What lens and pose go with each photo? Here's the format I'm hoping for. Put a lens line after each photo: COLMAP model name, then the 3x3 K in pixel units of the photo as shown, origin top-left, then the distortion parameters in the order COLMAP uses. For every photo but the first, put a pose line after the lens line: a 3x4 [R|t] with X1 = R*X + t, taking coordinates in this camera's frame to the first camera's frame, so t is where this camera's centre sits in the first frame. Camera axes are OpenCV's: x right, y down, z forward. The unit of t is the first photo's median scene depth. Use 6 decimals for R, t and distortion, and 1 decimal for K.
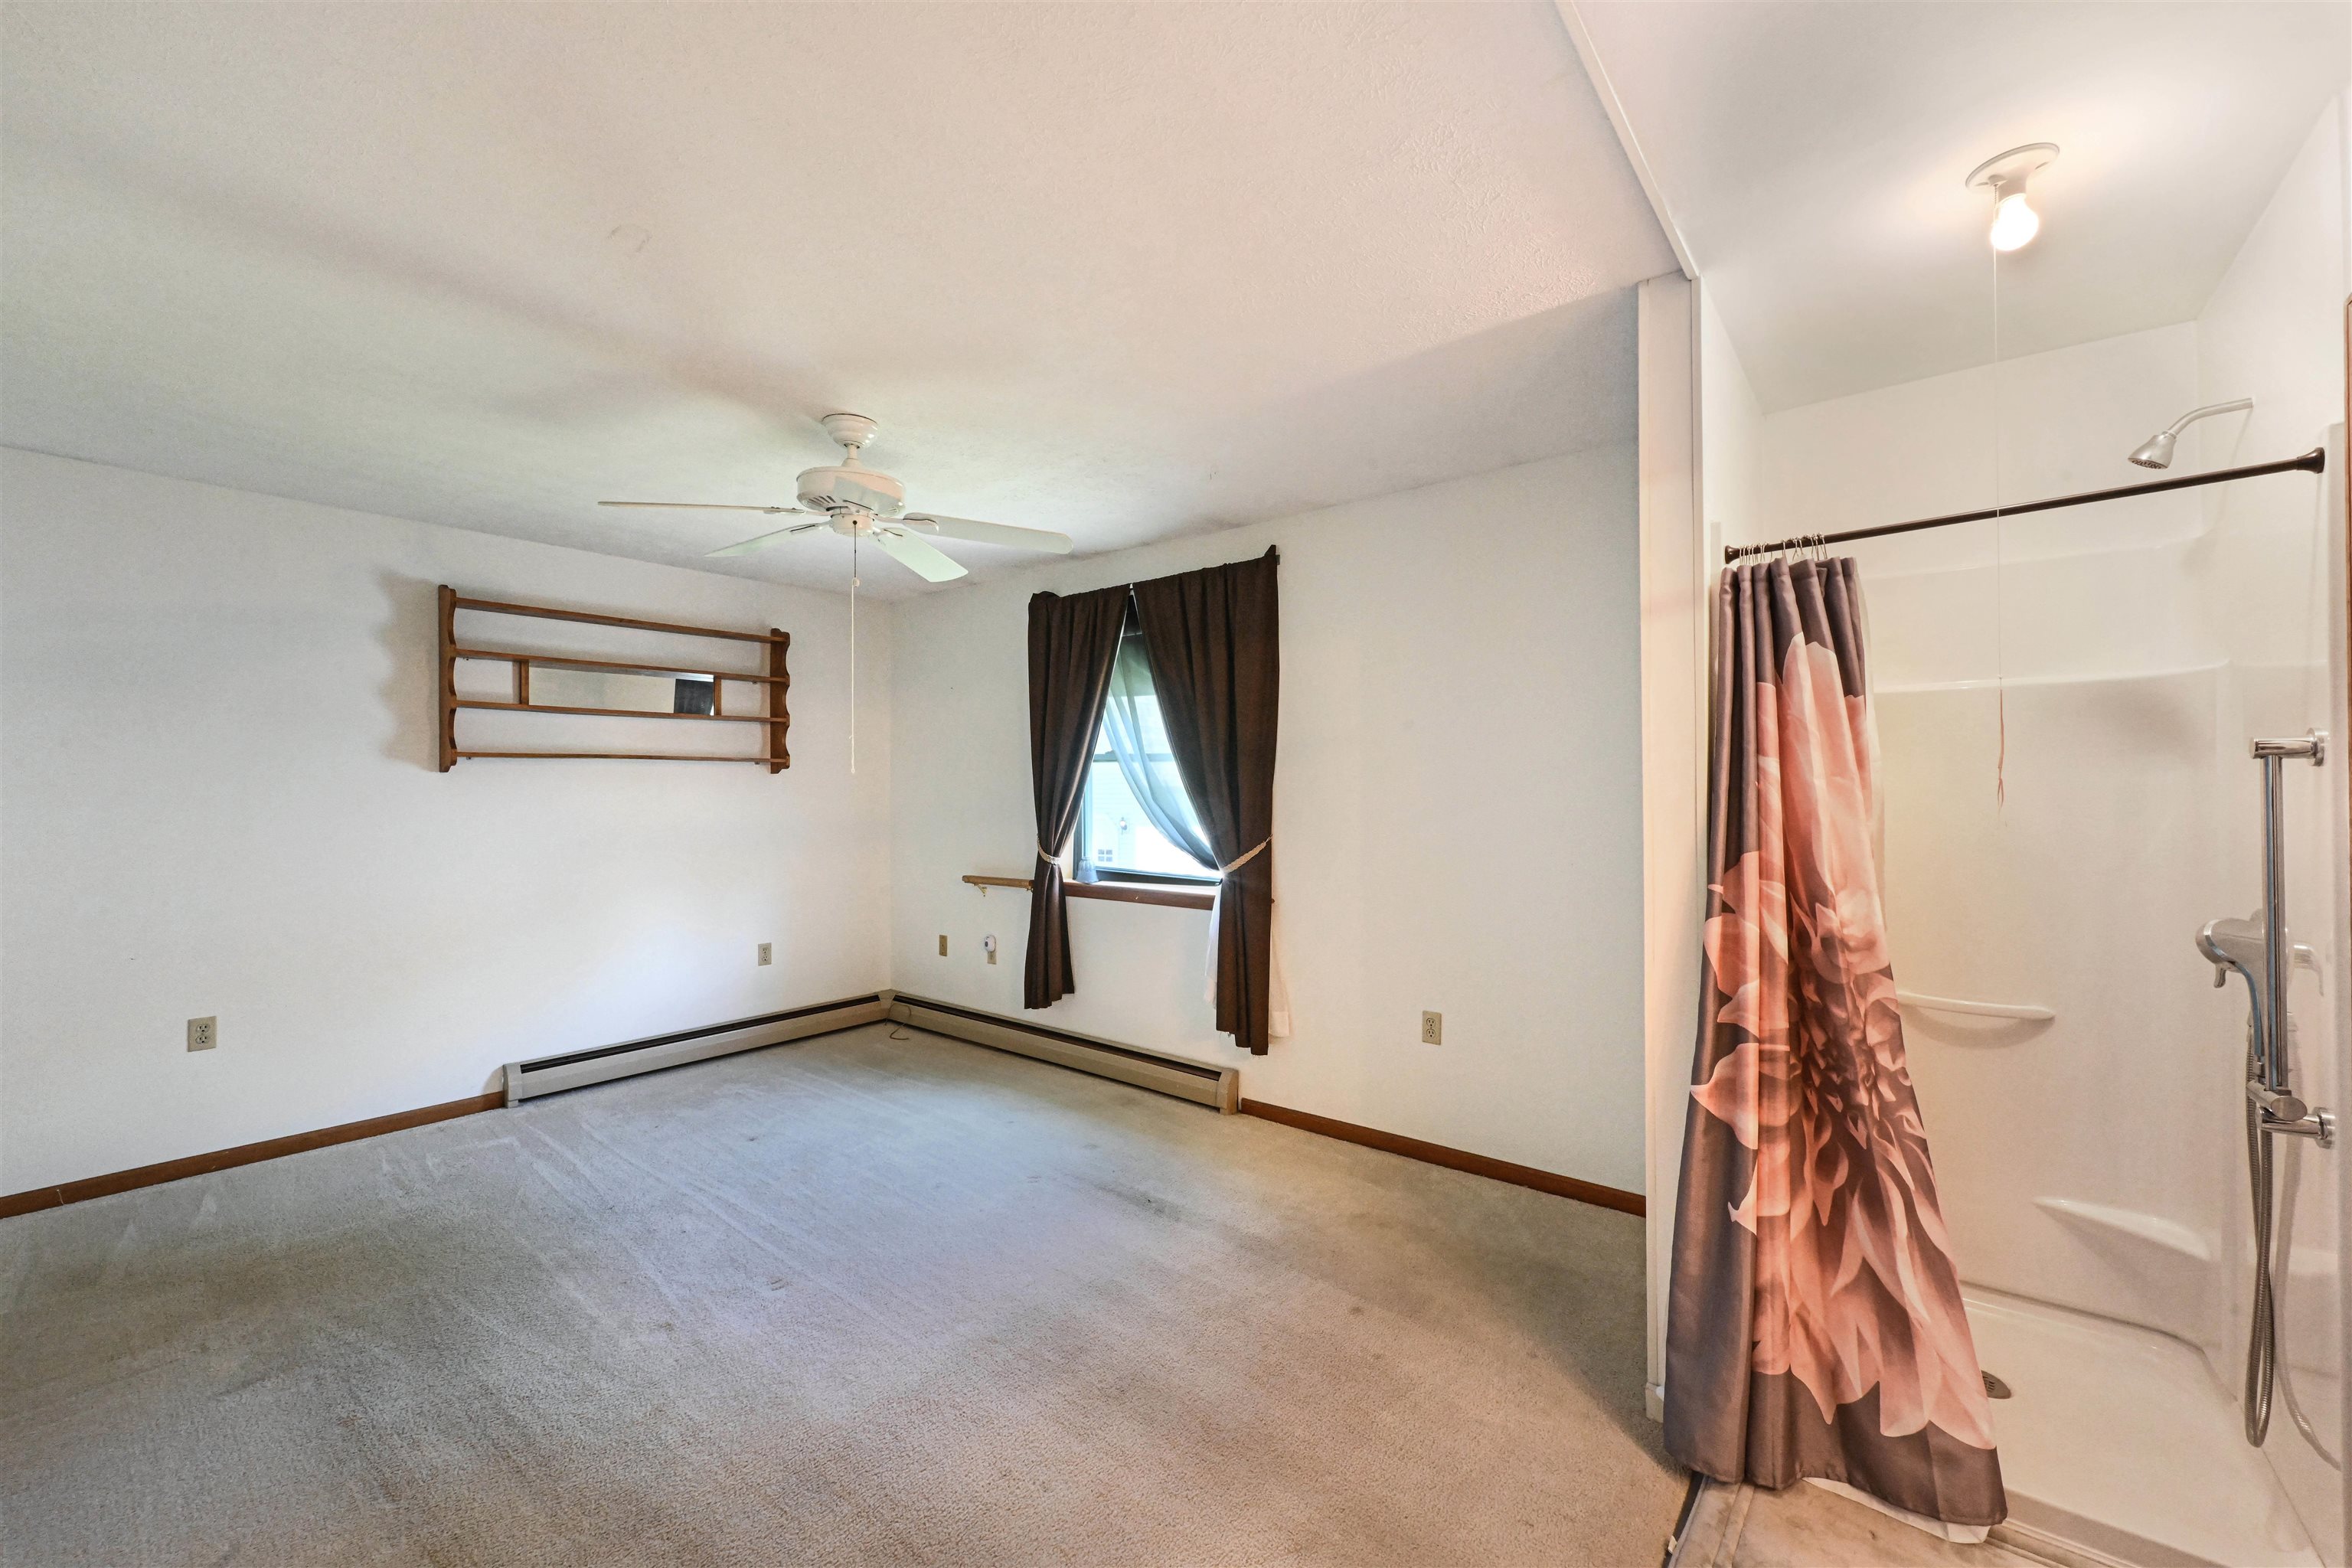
lens RADIAL K [[941.0, 0, 1178.0], [0, 941.0, 785.4], [0, 0, 1]] dist [-0.003460, -0.000273]
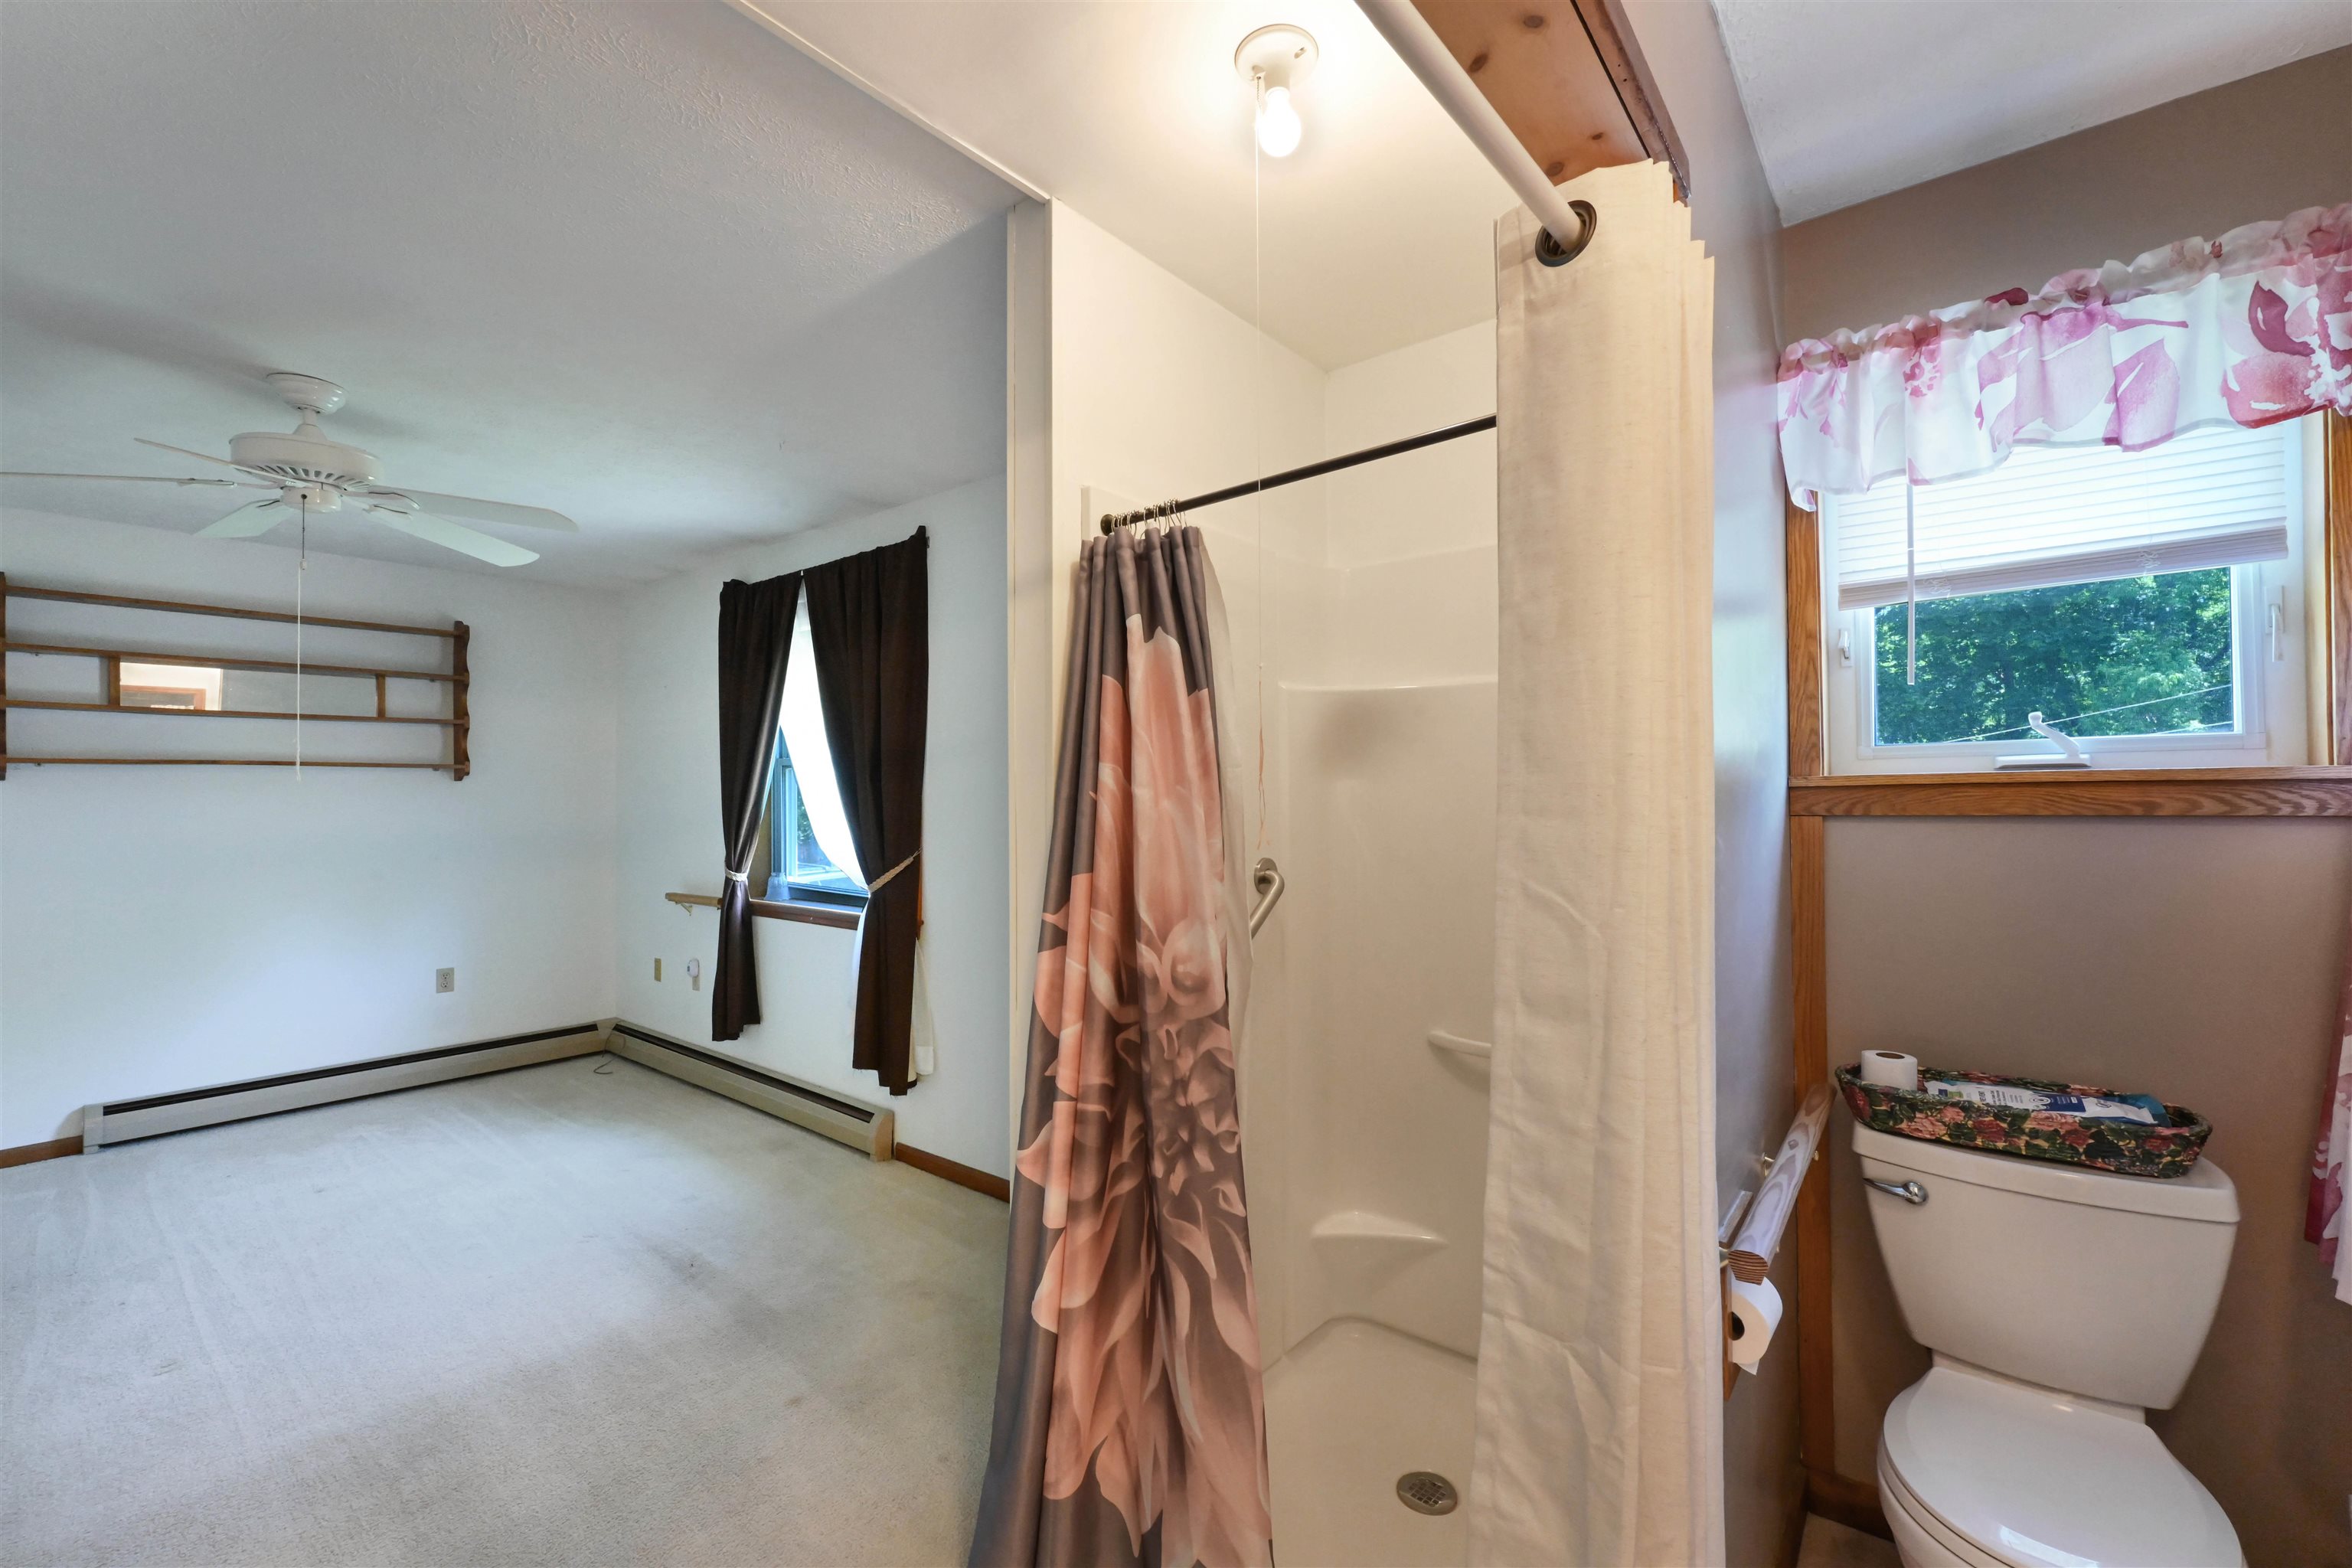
lens RADIAL K [[996.4, 0, 1186.3], [0, 996.4, 788.8], [0, 0, 1]] dist [0.002013, -0.000317]
pose [[0.999997, -0.001402, -0.001884, 0.354731], [0.001399, 0.999997, -0.001881, -0.002615], [0.001886, 0.001878, 0.999996, 0.050397]]
